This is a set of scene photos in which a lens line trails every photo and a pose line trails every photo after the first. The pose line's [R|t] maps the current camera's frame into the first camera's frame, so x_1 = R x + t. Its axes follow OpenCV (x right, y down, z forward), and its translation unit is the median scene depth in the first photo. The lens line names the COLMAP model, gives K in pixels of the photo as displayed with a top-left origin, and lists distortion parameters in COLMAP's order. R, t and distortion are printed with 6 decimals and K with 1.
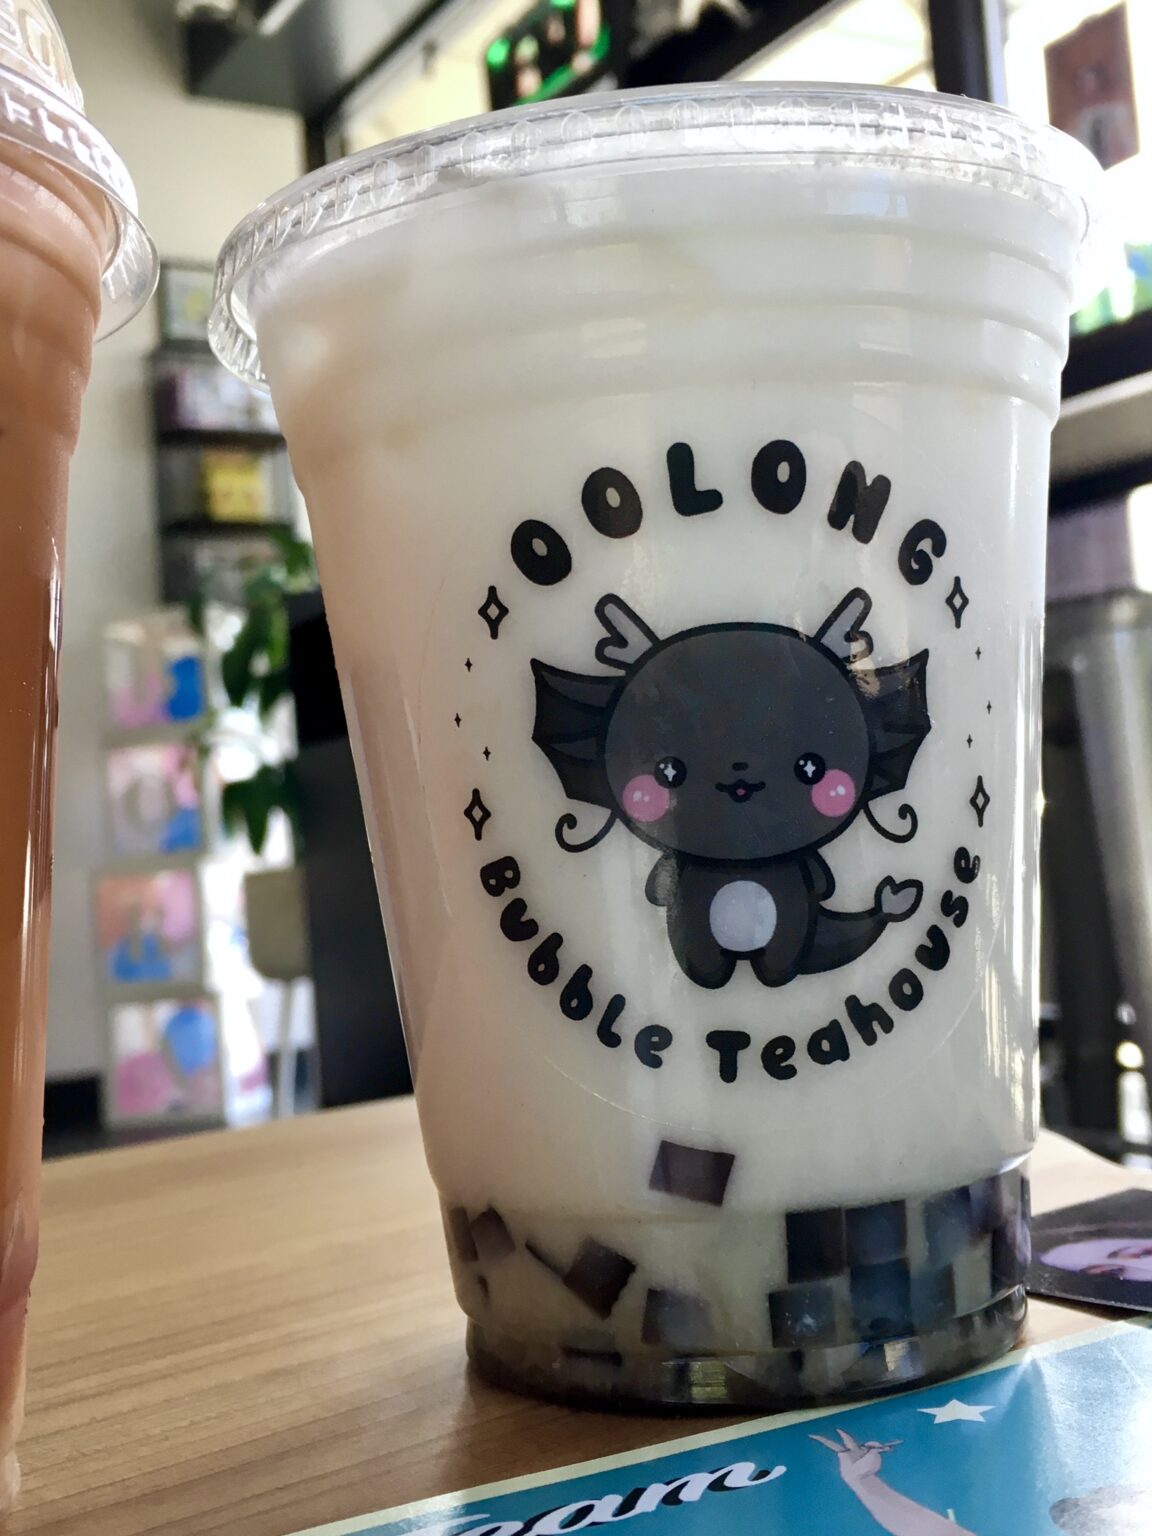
lens RADIAL K [[1818.9, 0, 576.0], [0, 1818.9, 768.0], [0, 0, 1]] dist [0.057062, -0.041366]
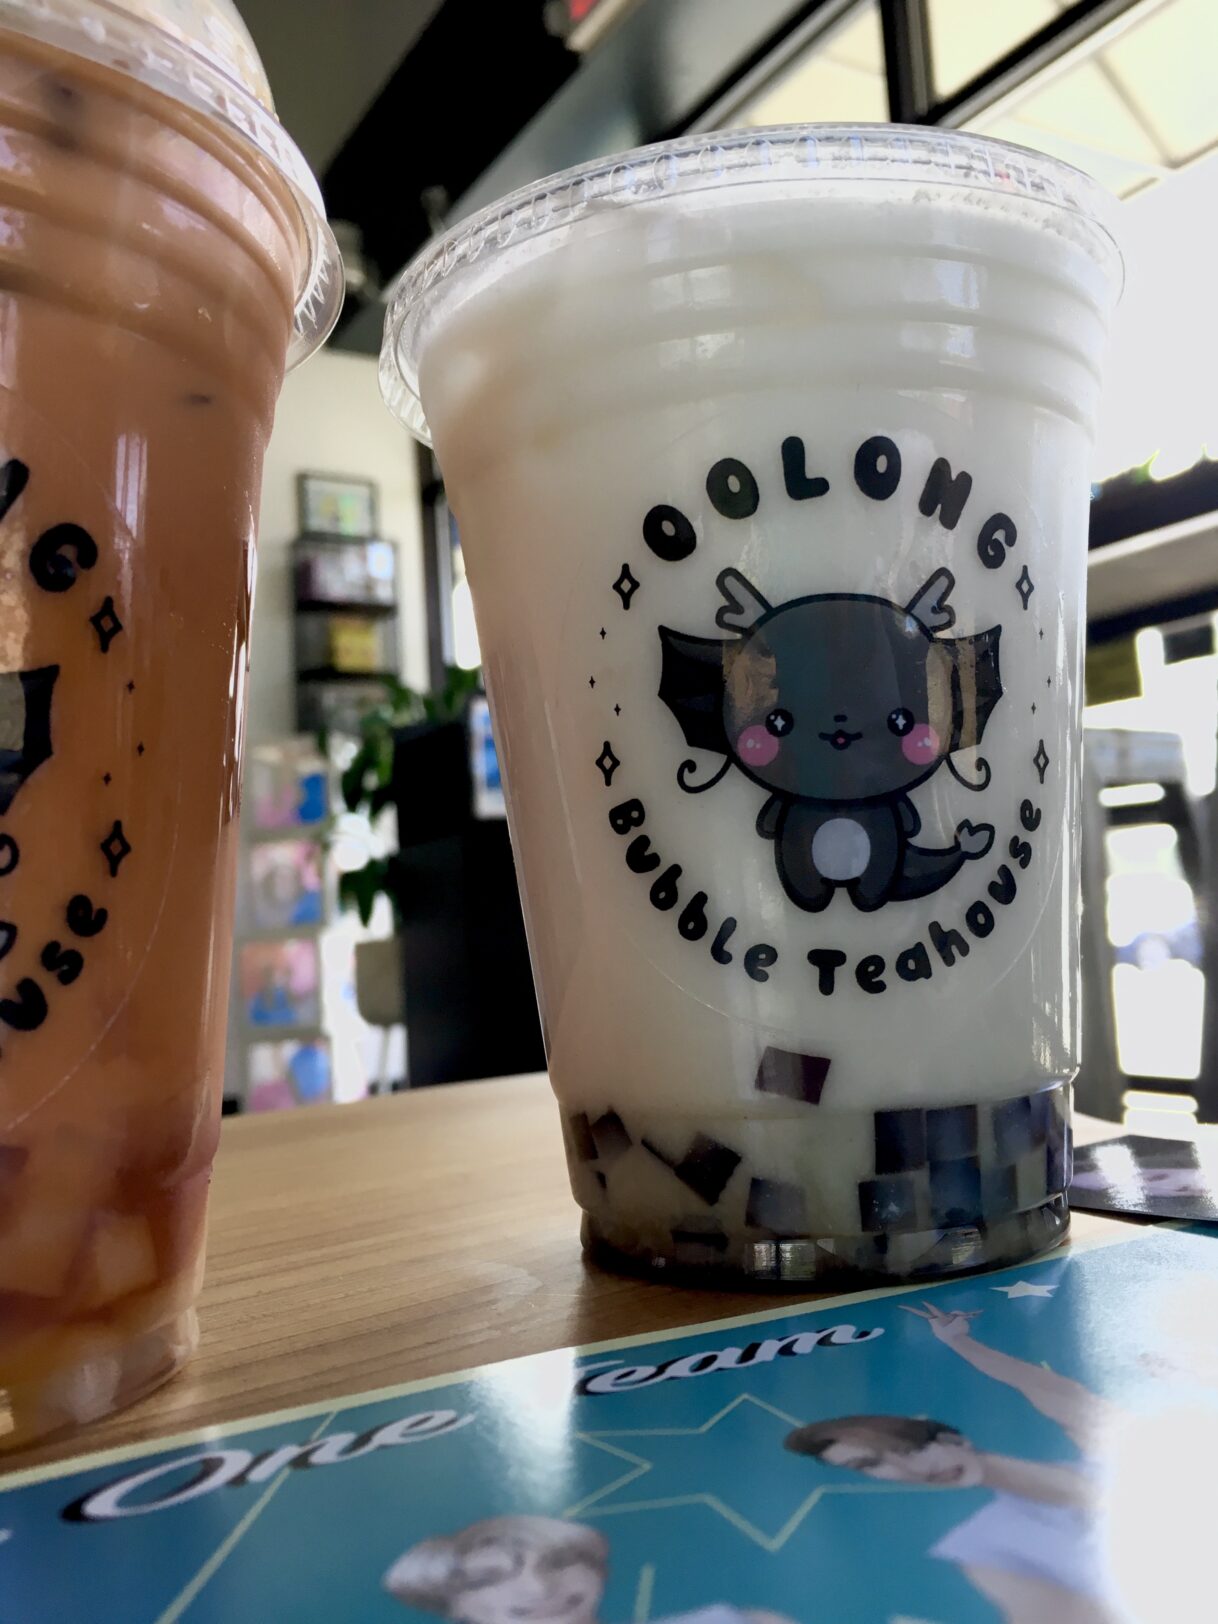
lens RADIAL K [[1400.3, 0, 609.0], [0, 1400.3, 812.0], [0, 0, 1]] dist [0.073890, -0.127113]
pose [[0.999854, 0.016996, -0.001561, -0.051887], [-0.017046, 0.998997, -0.041410, 0.094070], [0.000856, 0.041431, 0.999141, 0.111617]]
